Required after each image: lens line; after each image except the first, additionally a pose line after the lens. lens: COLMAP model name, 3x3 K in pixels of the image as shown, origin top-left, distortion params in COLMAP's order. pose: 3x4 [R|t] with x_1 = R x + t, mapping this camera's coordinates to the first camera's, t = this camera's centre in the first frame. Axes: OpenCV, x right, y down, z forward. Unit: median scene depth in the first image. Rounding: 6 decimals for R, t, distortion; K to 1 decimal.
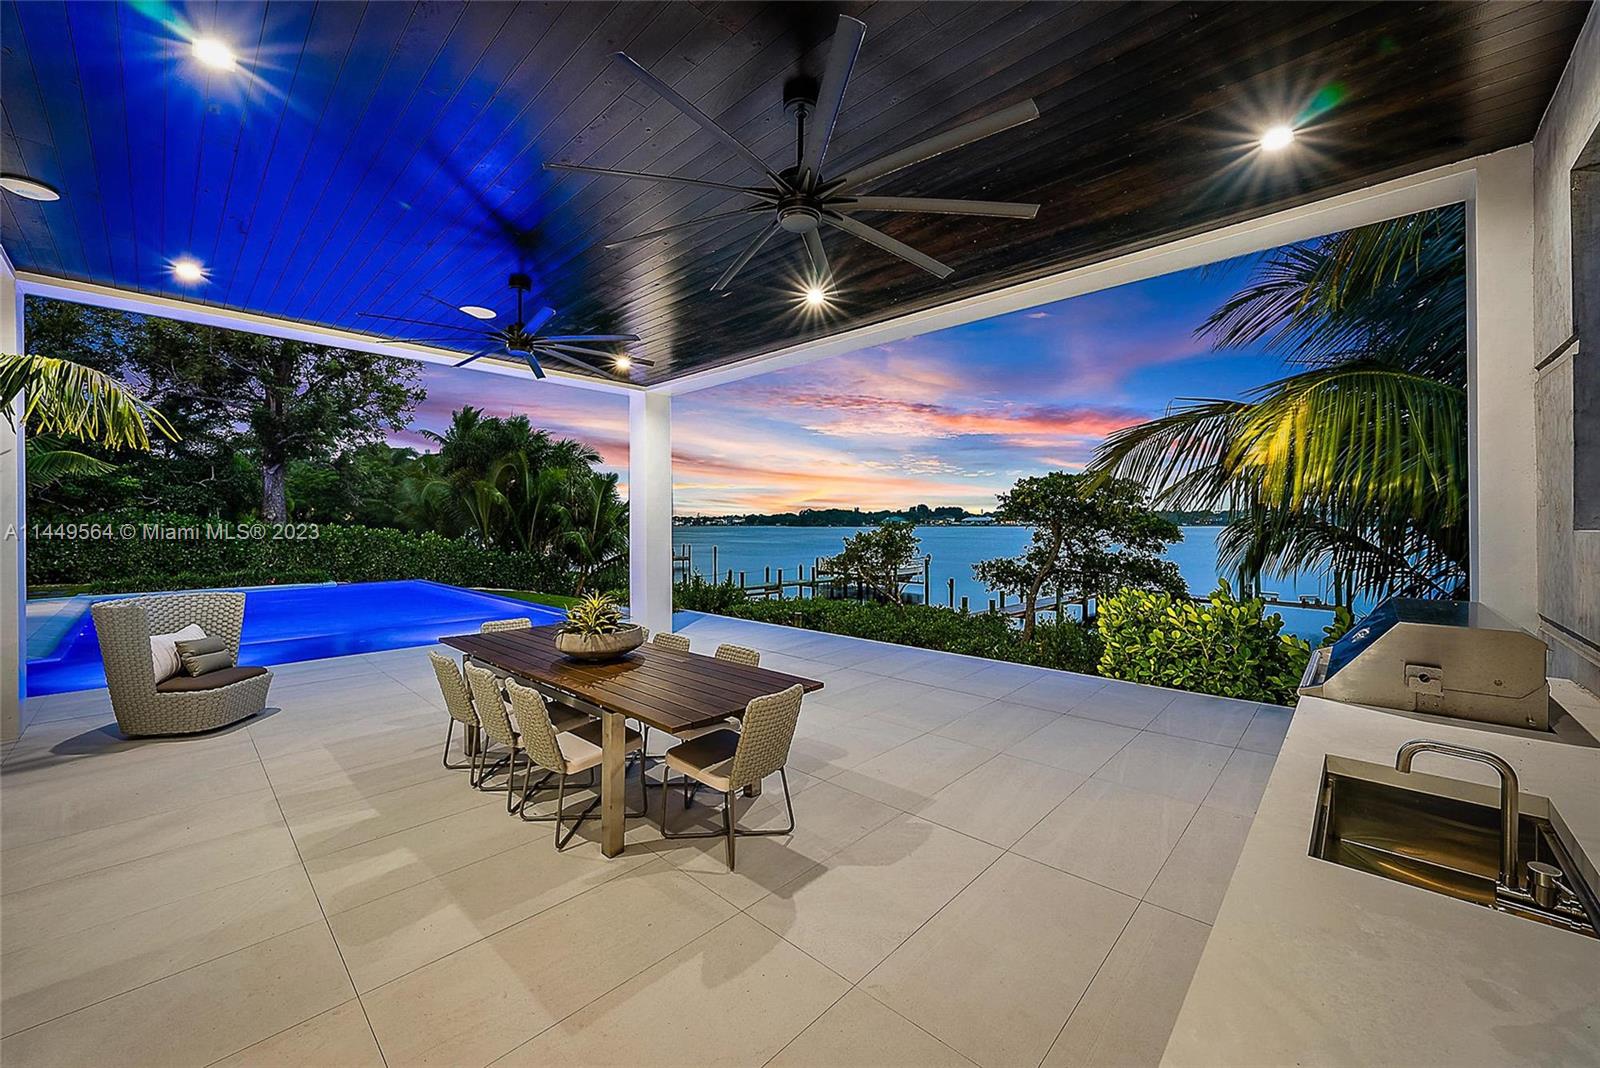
lens RADIAL K [[607.4, 0, 799.7], [0, 607.4, 526.6], [0, 0, 1]] dist [0.001387, -0.000048]
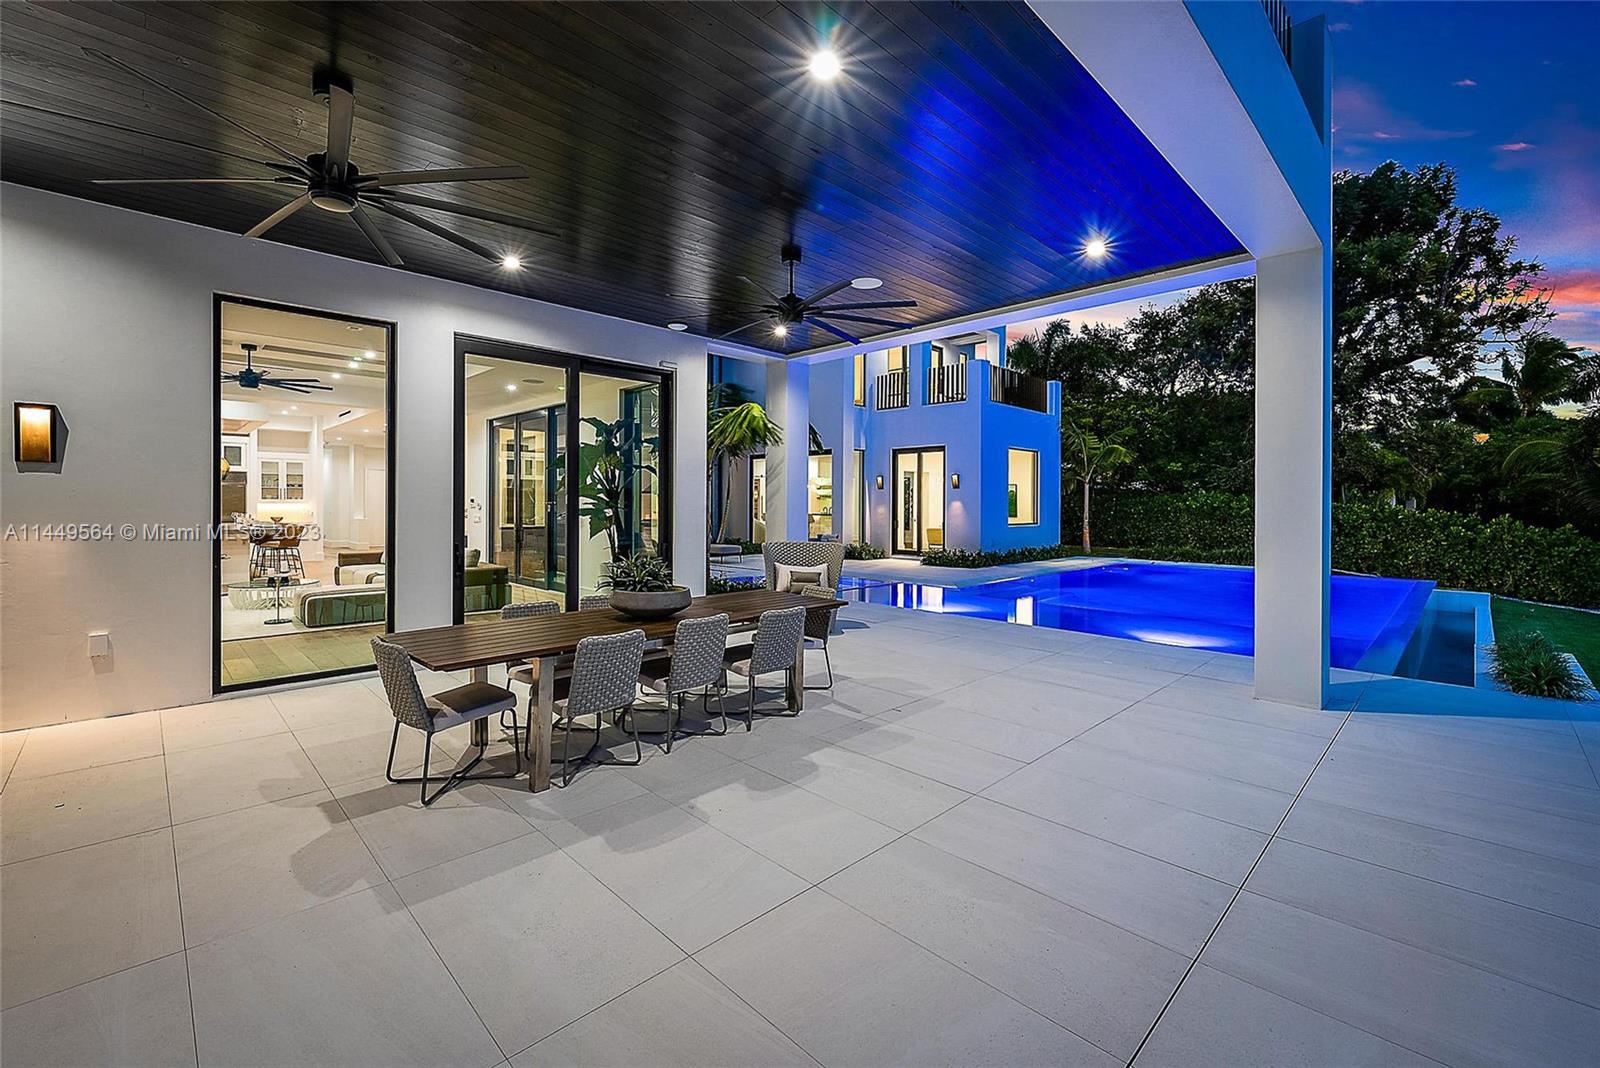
lens RADIAL K [[679.9, 0, 798.0], [0, 679.9, 503.5], [0, 0, 1]] dist [-0.004797, -0.000311]
pose [[-0.032423, -0.002194, -0.999472, 0.781771], [-0.010000, 0.999948, -0.001871, 0.025944], [0.999424, 0.009934, -0.032443, 1.241398]]
